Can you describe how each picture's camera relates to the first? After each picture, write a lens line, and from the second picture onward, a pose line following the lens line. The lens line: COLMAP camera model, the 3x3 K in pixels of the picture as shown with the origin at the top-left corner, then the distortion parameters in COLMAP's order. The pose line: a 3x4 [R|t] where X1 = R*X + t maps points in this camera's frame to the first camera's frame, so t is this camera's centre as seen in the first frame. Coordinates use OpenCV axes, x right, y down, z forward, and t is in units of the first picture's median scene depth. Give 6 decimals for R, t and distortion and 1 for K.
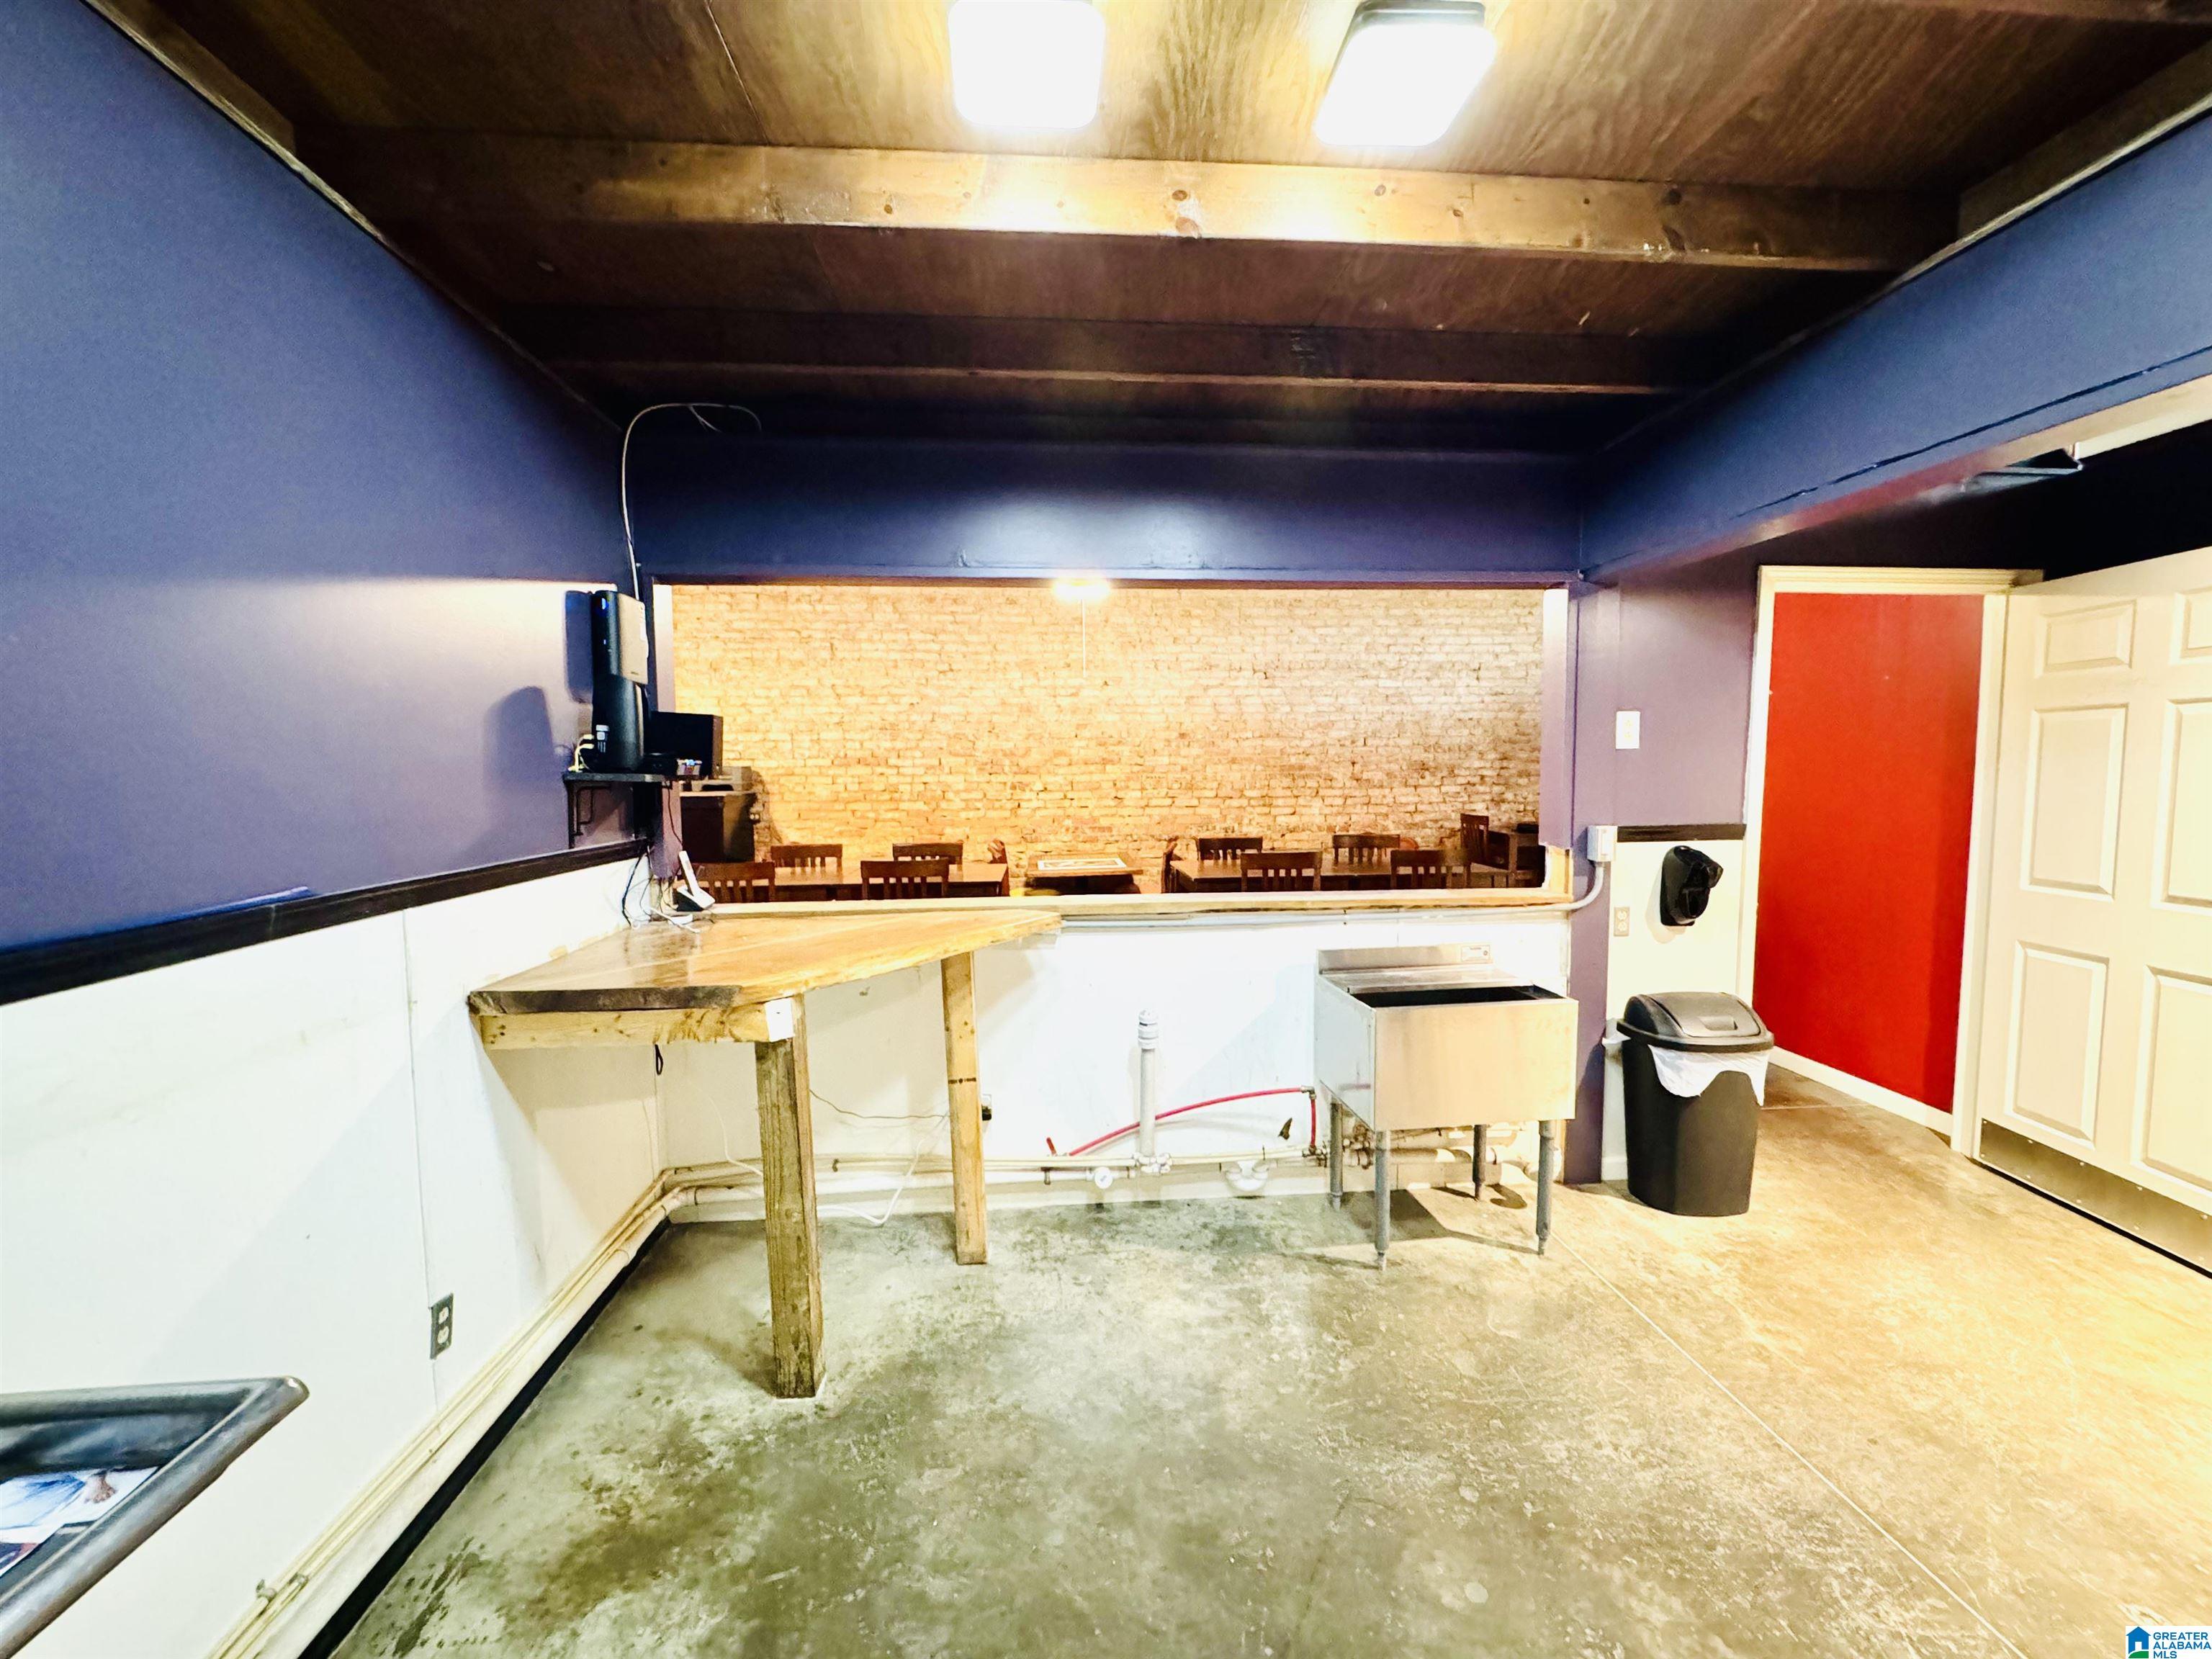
lens RADIAL K [[886.6, 0, 1103.3], [0, 886.6, 836.6], [0, 0, 1]] dist [-0.000952, -0.000351]
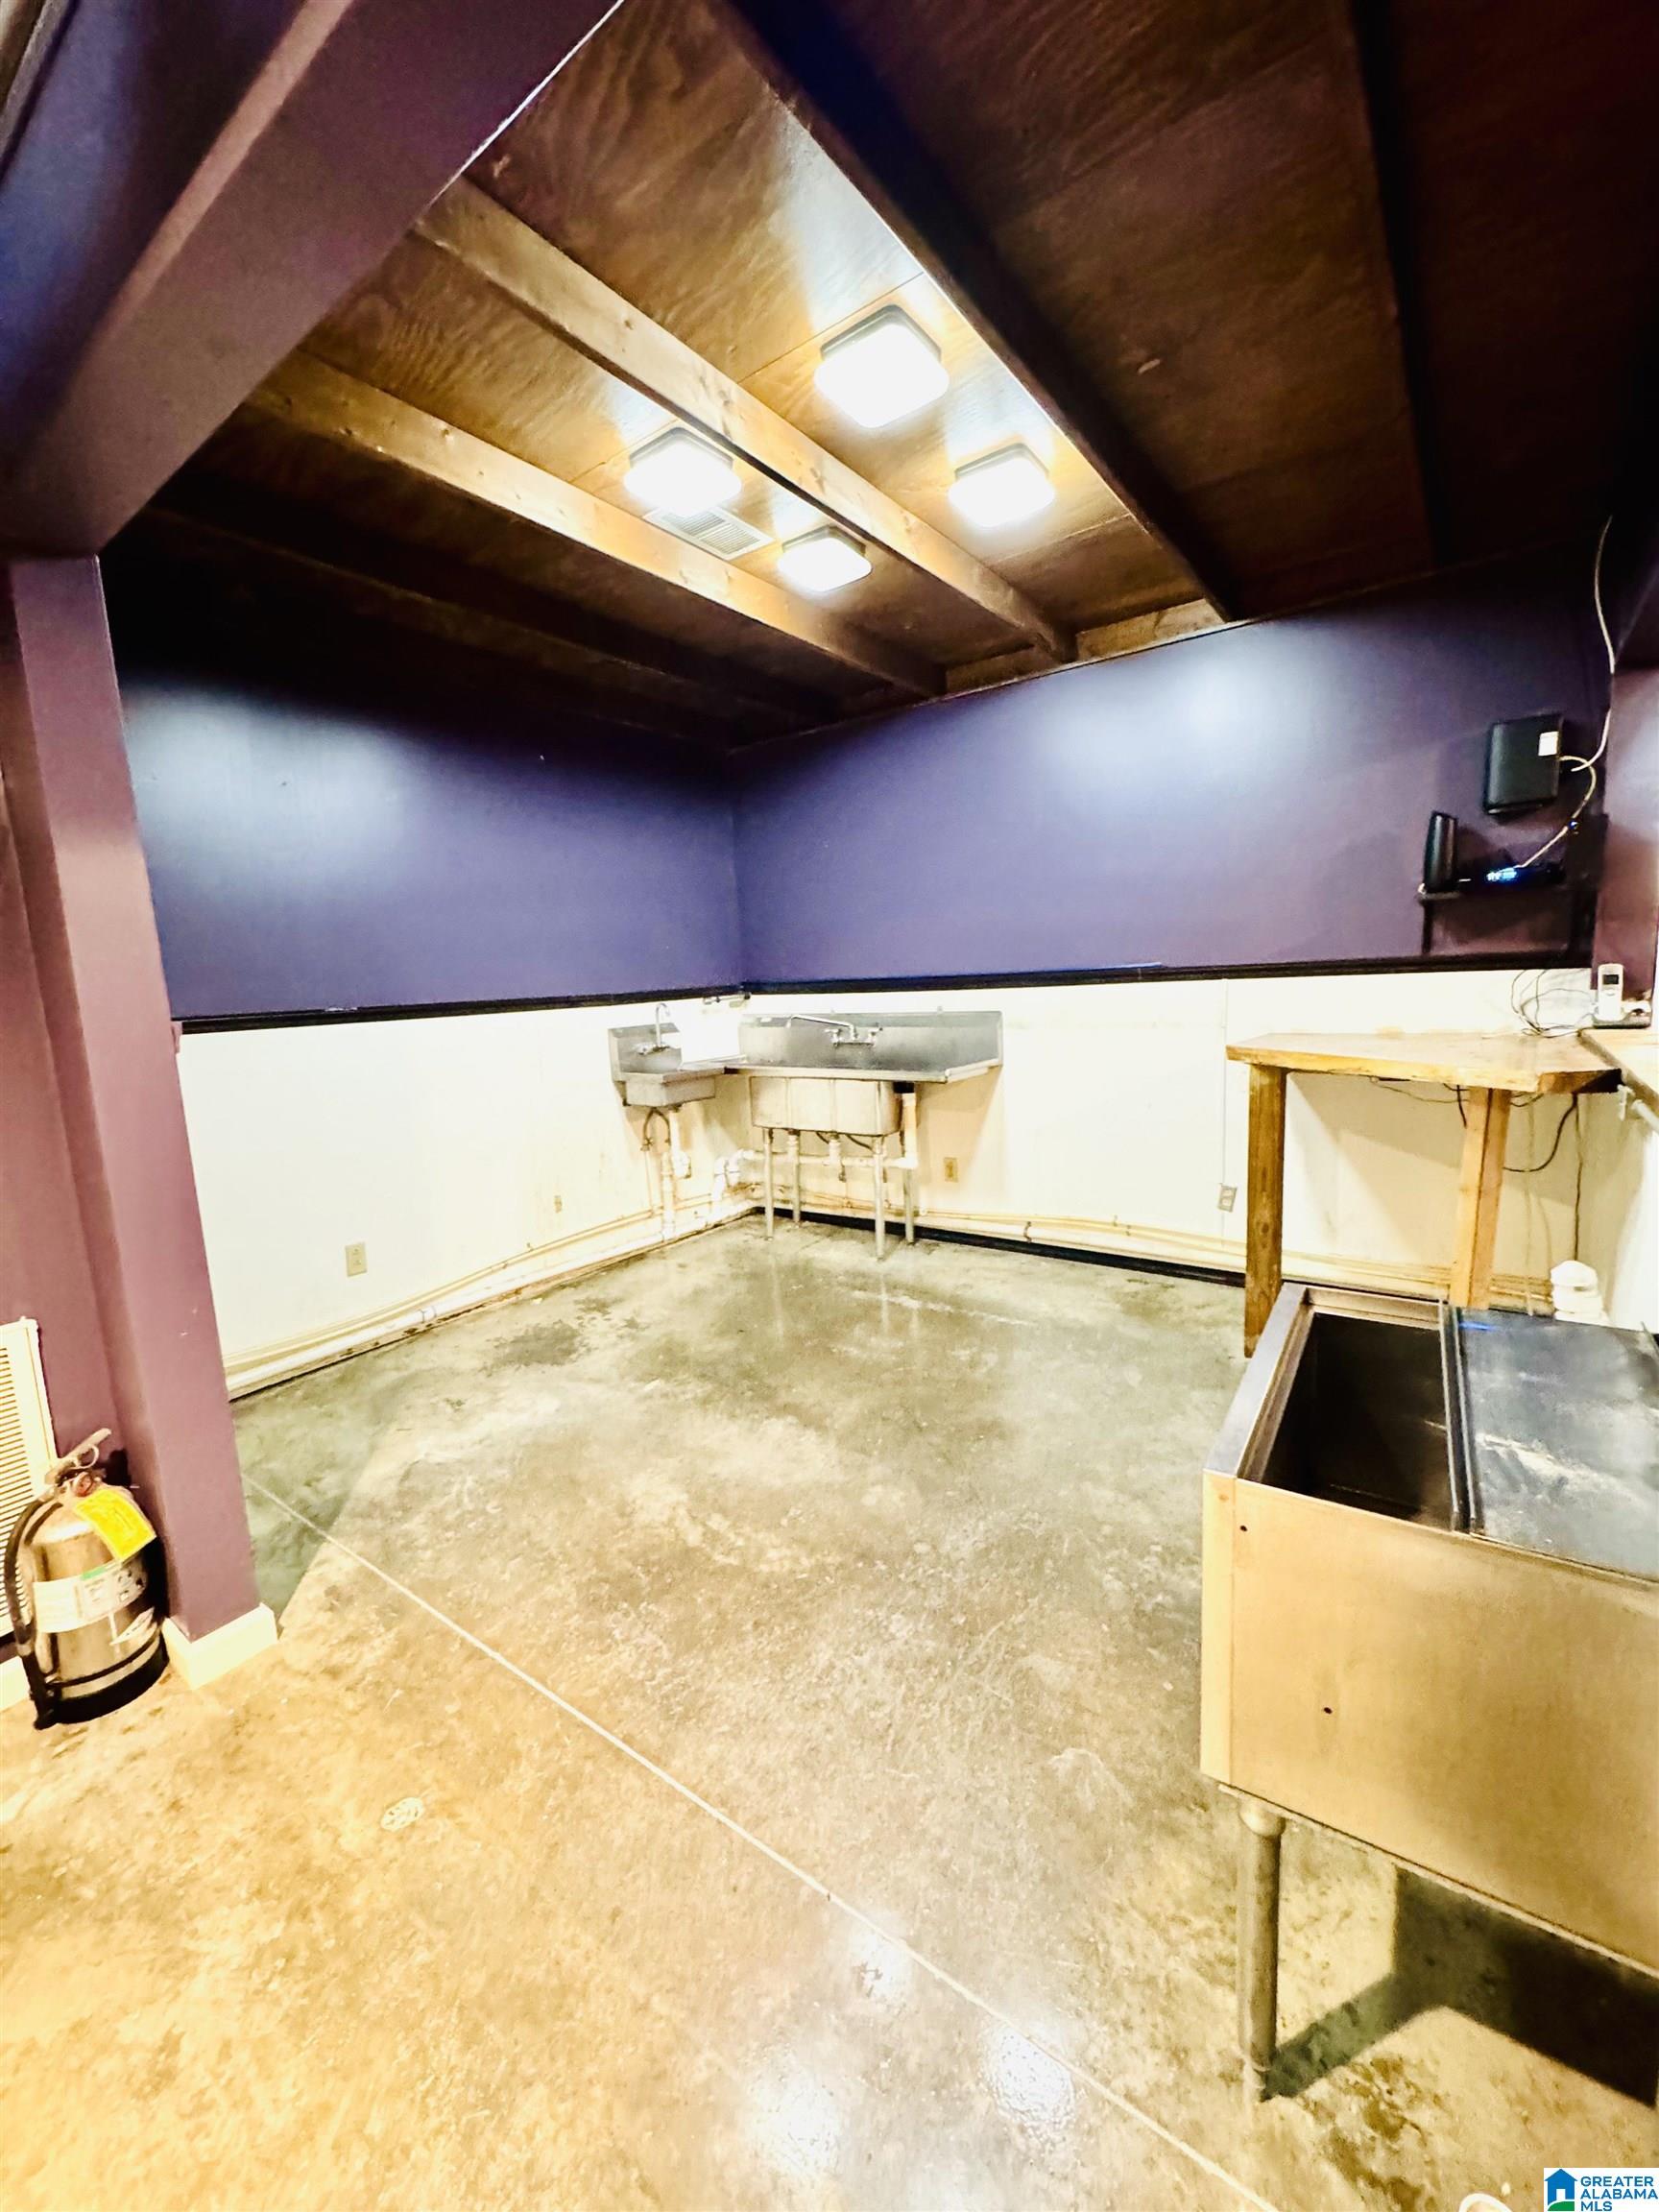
lens RADIAL K [[886.6, 0, 831.1], [0, 886.6, 1101.7], [0, 0, 1]] dist [-0.000952, -0.000351]
pose [[-0.652713, 0.144729, -0.743652, 1.246376], [-0.005014, 0.980737, 0.195271, -0.033848], [0.757588, 0.131184, -0.639414, 1.561648]]
